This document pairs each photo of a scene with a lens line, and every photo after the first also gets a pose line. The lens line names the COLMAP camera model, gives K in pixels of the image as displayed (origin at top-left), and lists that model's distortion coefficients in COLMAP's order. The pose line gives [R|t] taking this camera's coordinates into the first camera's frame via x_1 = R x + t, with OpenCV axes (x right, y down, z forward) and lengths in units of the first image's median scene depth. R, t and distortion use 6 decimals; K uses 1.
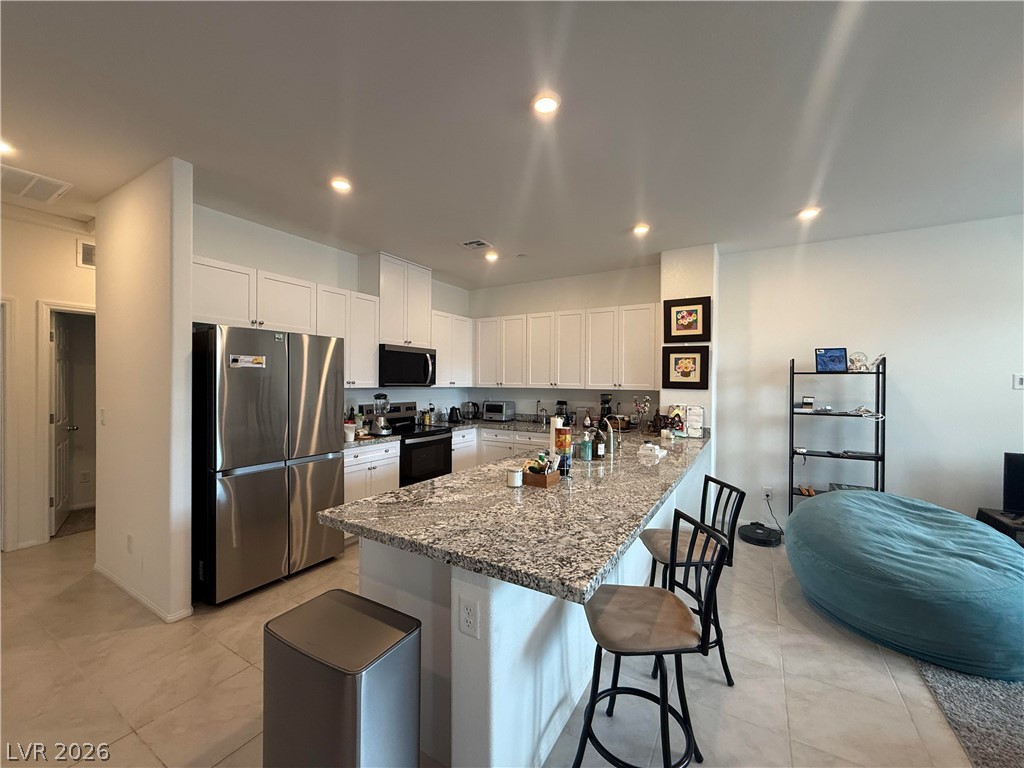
lens RADIAL K [[408.6, 0, 509.4], [0, 408.6, 384.2], [0, 0, 1]] dist [0.000129, 0.000270]
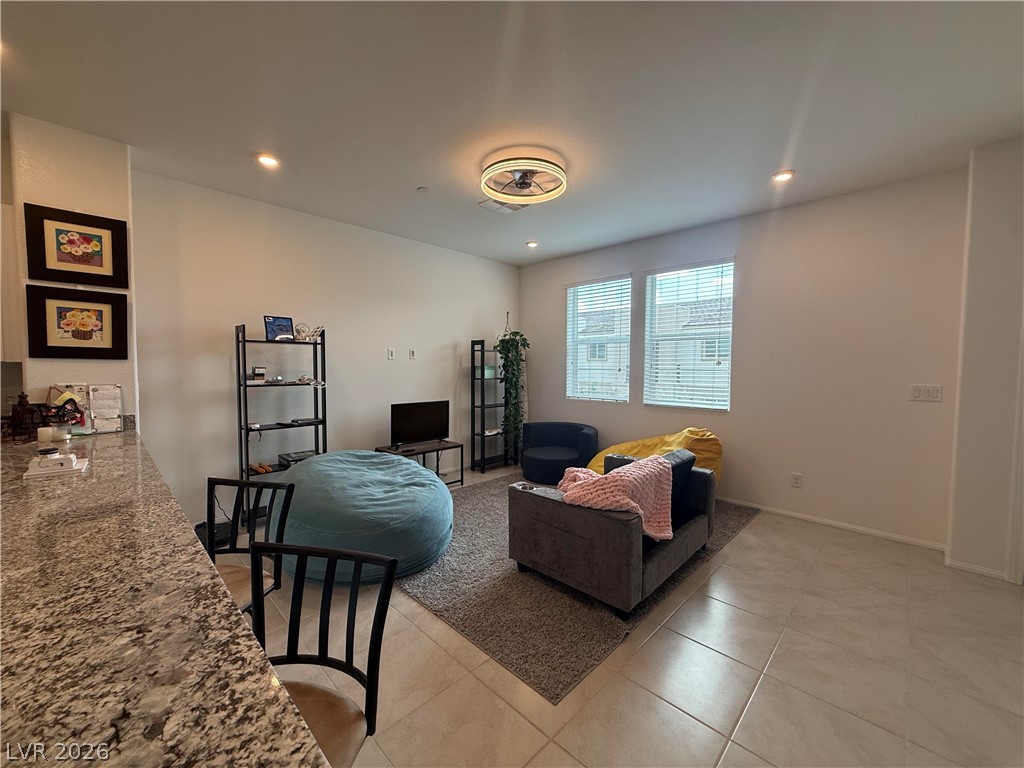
lens RADIAL K [[408.6, 0, 509.4], [0, 408.6, 384.2], [0, 0, 1]] dist [0.000129, 0.000270]
pose [[0.235724, -0.052491, 0.970402, -0.029504], [0.002747, 0.998572, 0.053347, 0.019413], [-0.971816, -0.009909, 0.235531, 0.213091]]
